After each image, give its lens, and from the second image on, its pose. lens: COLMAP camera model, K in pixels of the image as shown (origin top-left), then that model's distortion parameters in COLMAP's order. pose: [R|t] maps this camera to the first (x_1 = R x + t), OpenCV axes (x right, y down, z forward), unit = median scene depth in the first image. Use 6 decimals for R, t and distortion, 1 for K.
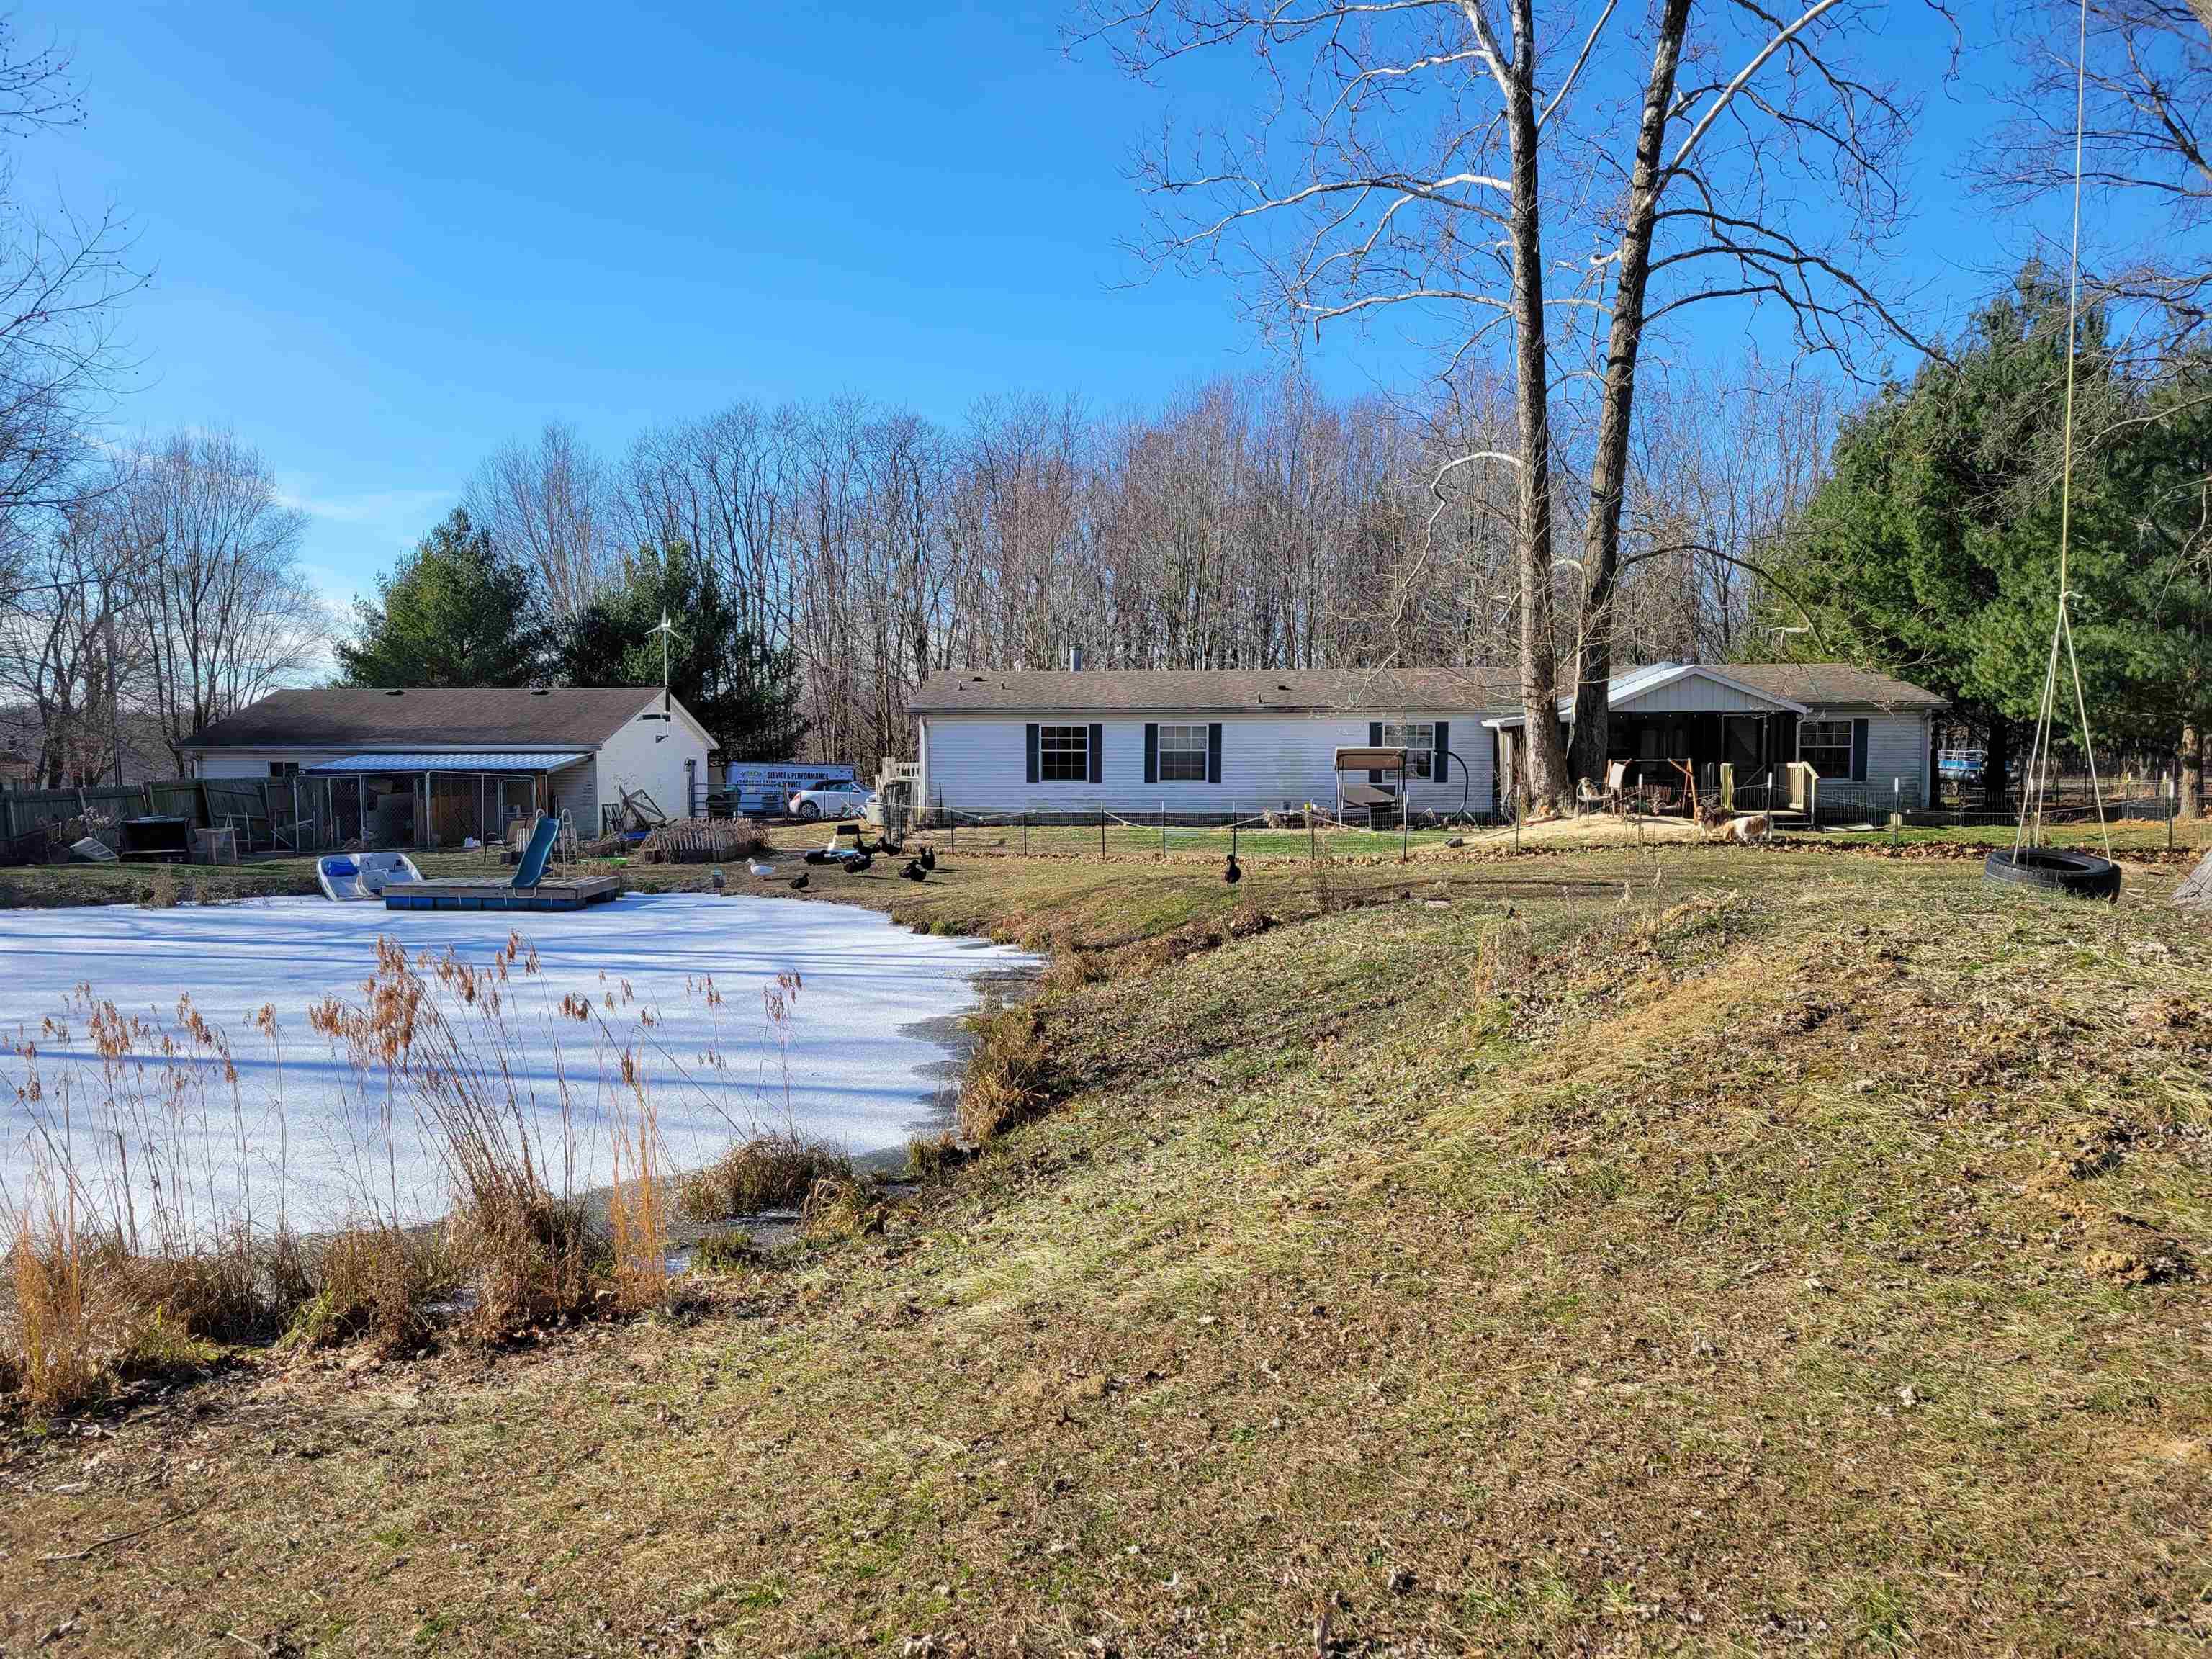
lens RADIAL K [[1672.8, 0, 1105.0], [0, 1672.8, 832.0], [0, 0, 1]] dist [0.016823, -0.022495]
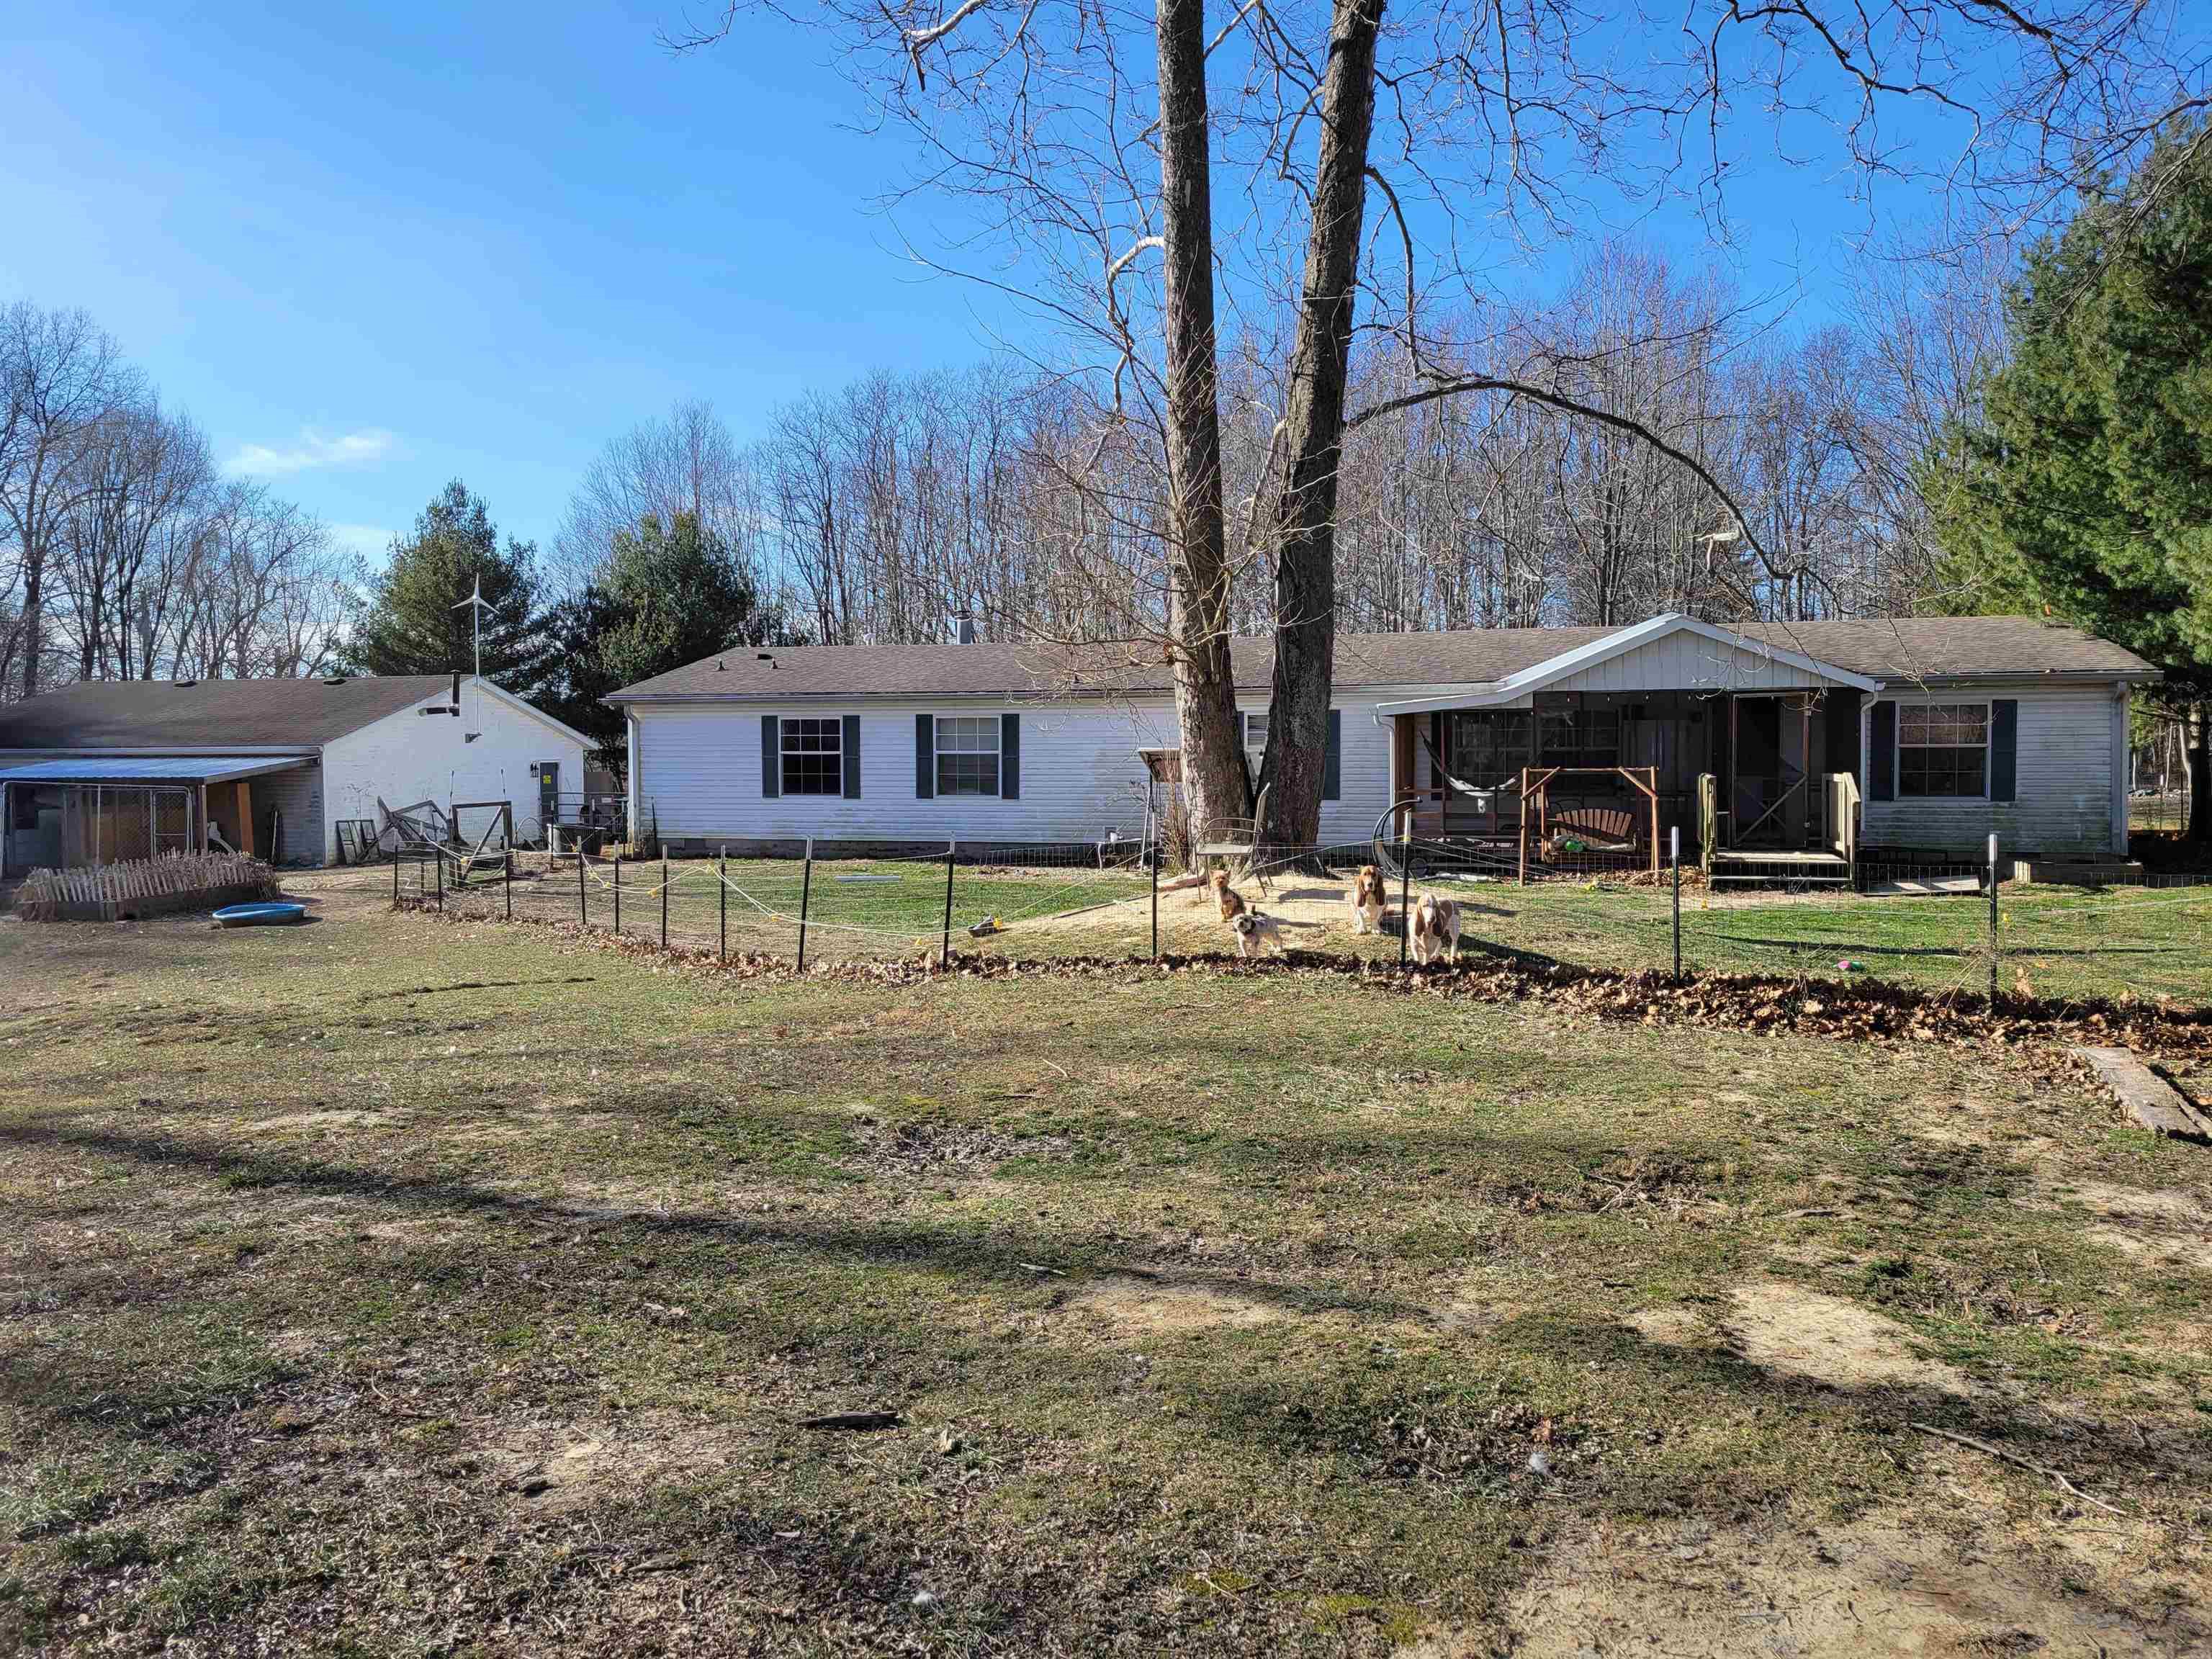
lens RADIAL K [[1672.8, 0, 1138.2], [0, 1672.8, 756.7], [0, 0, 1]] dist [0.016823, -0.022495]
pose [[0.979257, -0.000927, -0.202619, 0.256775], [-0.007644, 0.999109, -0.041517, -0.018492], [0.202477, 0.042205, 0.978377, 0.330477]]
